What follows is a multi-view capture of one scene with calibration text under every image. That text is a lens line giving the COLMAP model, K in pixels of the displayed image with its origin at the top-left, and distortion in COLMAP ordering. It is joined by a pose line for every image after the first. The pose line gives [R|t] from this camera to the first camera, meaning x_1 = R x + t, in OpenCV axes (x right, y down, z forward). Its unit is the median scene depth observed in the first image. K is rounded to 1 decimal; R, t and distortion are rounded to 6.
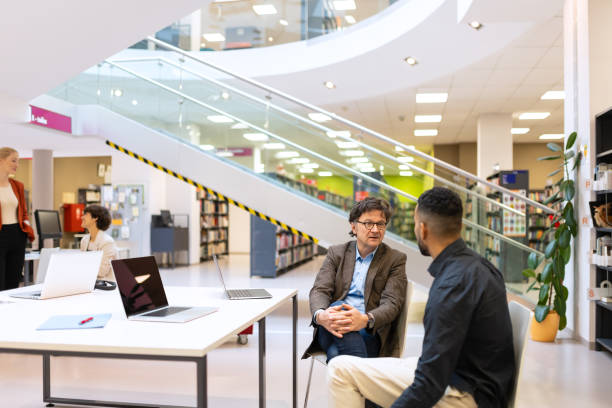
lens RADIAL K [[628.2, 0, 306.6], [0, 628.2, 218.4], [0, 0, 1]] dist [-0.013168, -0.003056]
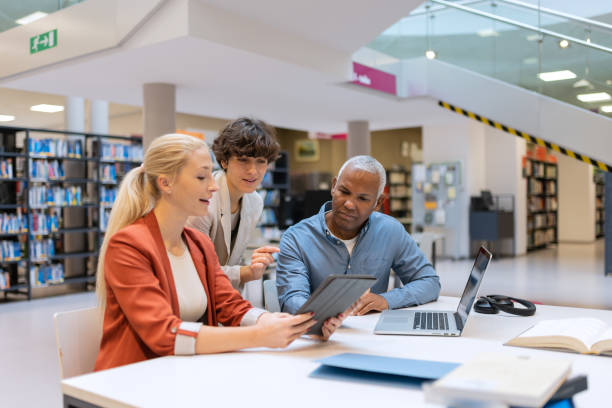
lens RADIAL K [[628.2, 0, 306.6], [0, 628.2, 218.4], [0, 0, 1]] dist [-0.013168, -0.003056]
pose [[0.908156, -0.005086, -0.418602, -0.092485], [0.014779, 0.999692, 0.019917, 0.003787], [0.418372, -0.024274, 0.907952, 0.137350]]
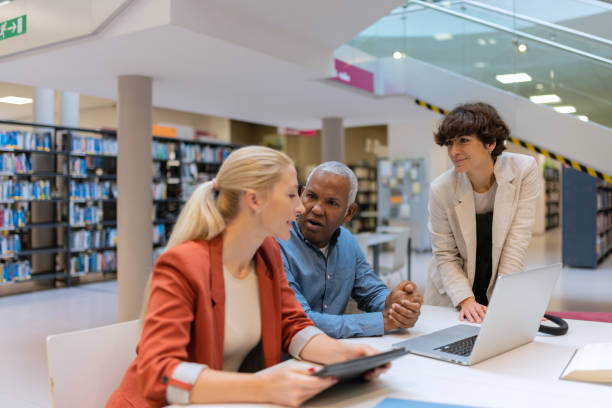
lens RADIAL K [[582.7, 0, 313.9], [0, 582.7, 201.5], [0, 0, 1]] dist [-0.015220, -0.006518]
pose [[0.940278, -0.005891, -0.340358, -0.124899], [0.010045, 0.999895, 0.010444, -0.001696], [0.340261, -0.013239, 0.940238, 0.167794]]
